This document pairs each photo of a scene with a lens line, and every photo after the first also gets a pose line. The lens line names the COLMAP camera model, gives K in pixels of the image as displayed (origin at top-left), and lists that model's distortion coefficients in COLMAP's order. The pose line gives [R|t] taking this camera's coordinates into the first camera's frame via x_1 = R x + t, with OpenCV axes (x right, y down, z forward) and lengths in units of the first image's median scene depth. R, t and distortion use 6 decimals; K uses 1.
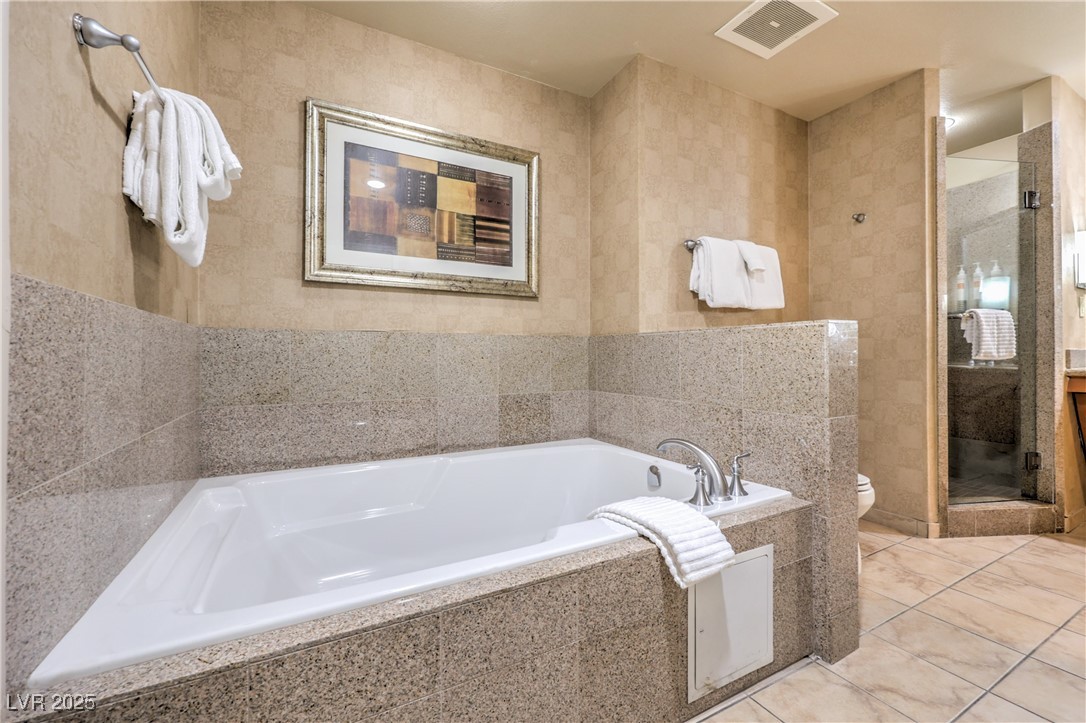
lens RADIAL K [[440.2, 0, 542.8], [0, 440.2, 356.7], [0, 0, 1]] dist [-0.003877, 0.001014]
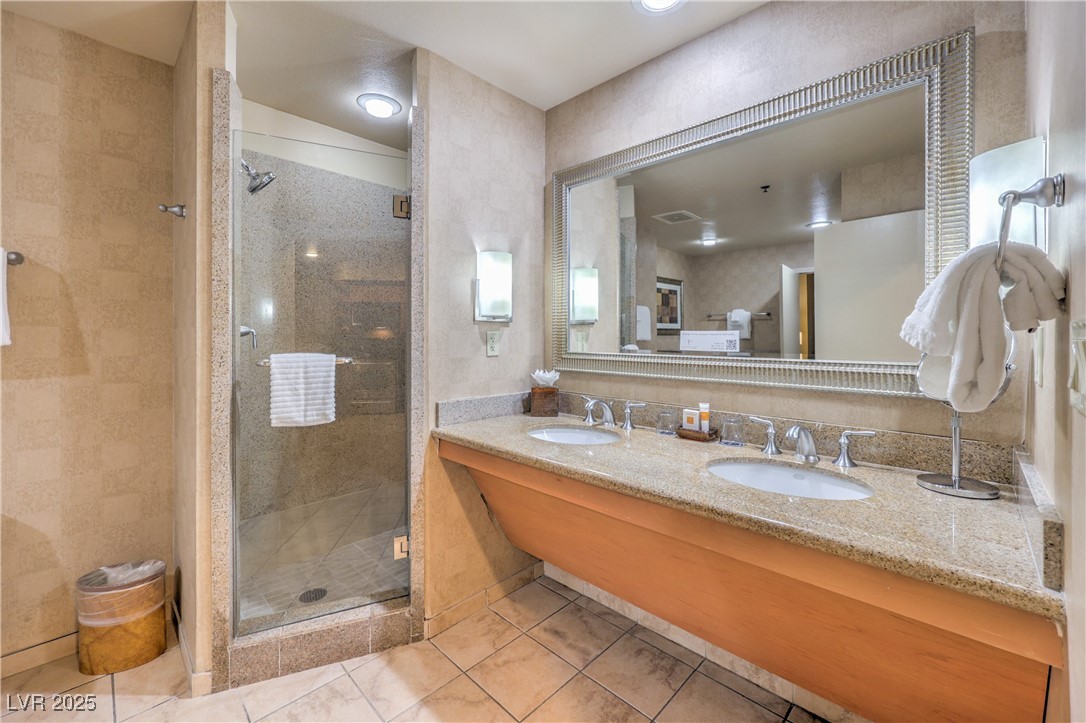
lens RADIAL K [[440.2, 0, 548.6], [0, 440.2, 345.7], [0, 0, 1]] dist [-0.003877, 0.001014]
pose [[0.949604, 0.002662, 0.313441, 1.173811], [-0.004445, 0.999978, 0.004975, -0.127490], [-0.313421, -0.006117, 0.949595, 0.196378]]
